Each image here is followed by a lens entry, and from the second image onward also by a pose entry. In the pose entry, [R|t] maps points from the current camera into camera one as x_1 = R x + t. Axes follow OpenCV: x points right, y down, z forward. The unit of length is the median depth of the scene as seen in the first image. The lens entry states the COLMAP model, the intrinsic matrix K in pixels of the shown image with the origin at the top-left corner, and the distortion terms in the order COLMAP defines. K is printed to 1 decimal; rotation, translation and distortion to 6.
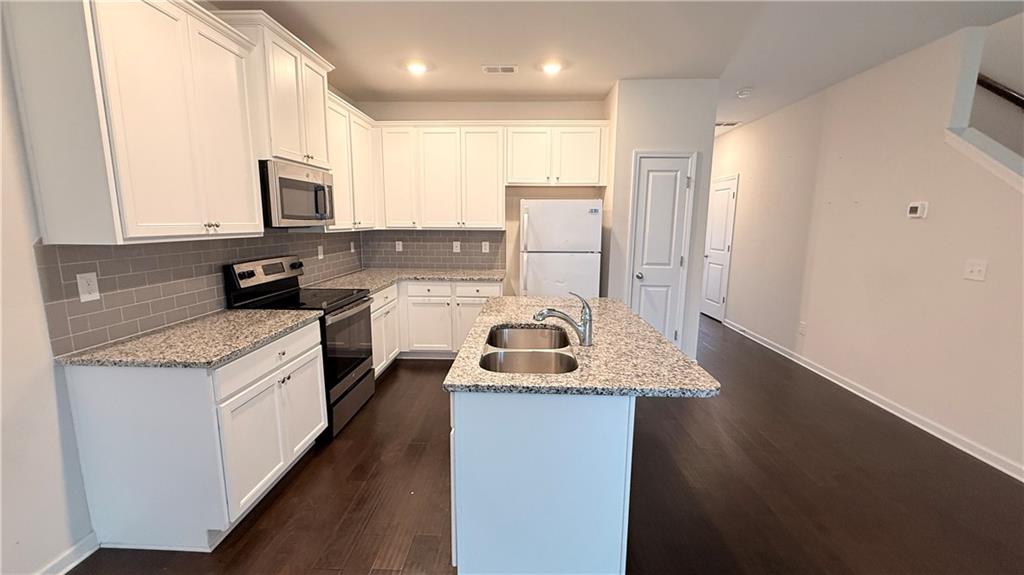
lens RADIAL K [[404.2, 0, 510.9], [0, 404.2, 286.4], [0, 0, 1]] dist [-0.000710, -0.000028]
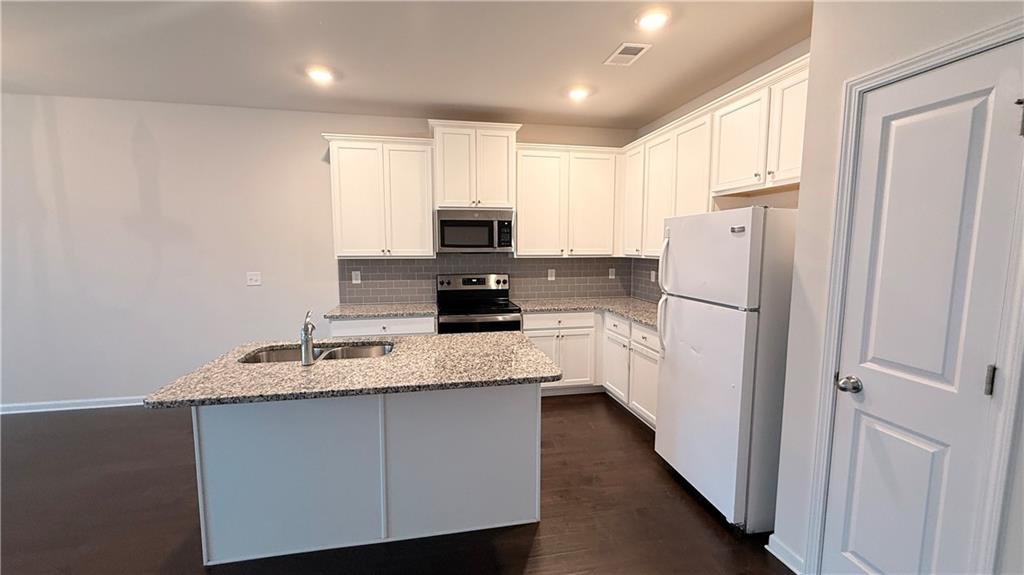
lens RADIAL K [[404.2, 0, 511.1], [0, 404.2, 287.7], [0, 0, 1]] dist [-0.000710, -0.000028]
pose [[0.245520, 0.094166, -0.964807, 0.737368], [-0.154124, 0.986403, 0.057053, -0.110081], [0.957061, 0.134692, 0.256695, 0.673255]]
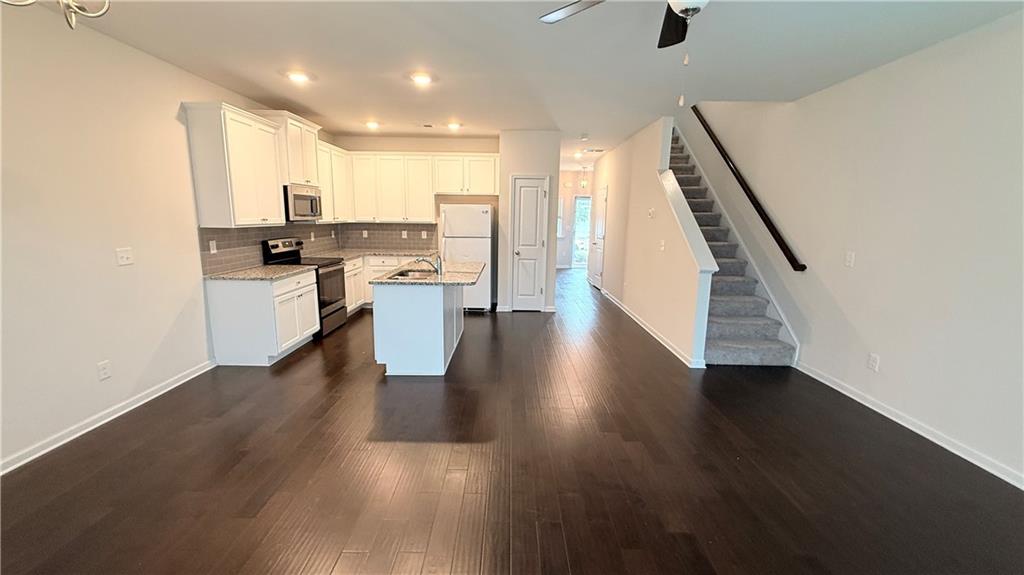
lens RADIAL K [[404.2, 0, 511.2], [0, 404.2, 286.4], [0, 0, 1]] dist [-0.000710, -0.000028]
pose [[0.999144, 0.000346, 0.041356, 0.273988], [-0.000926, 0.999901, 0.014009, 0.100031], [-0.041347, -0.014036, 0.999046, -0.700622]]
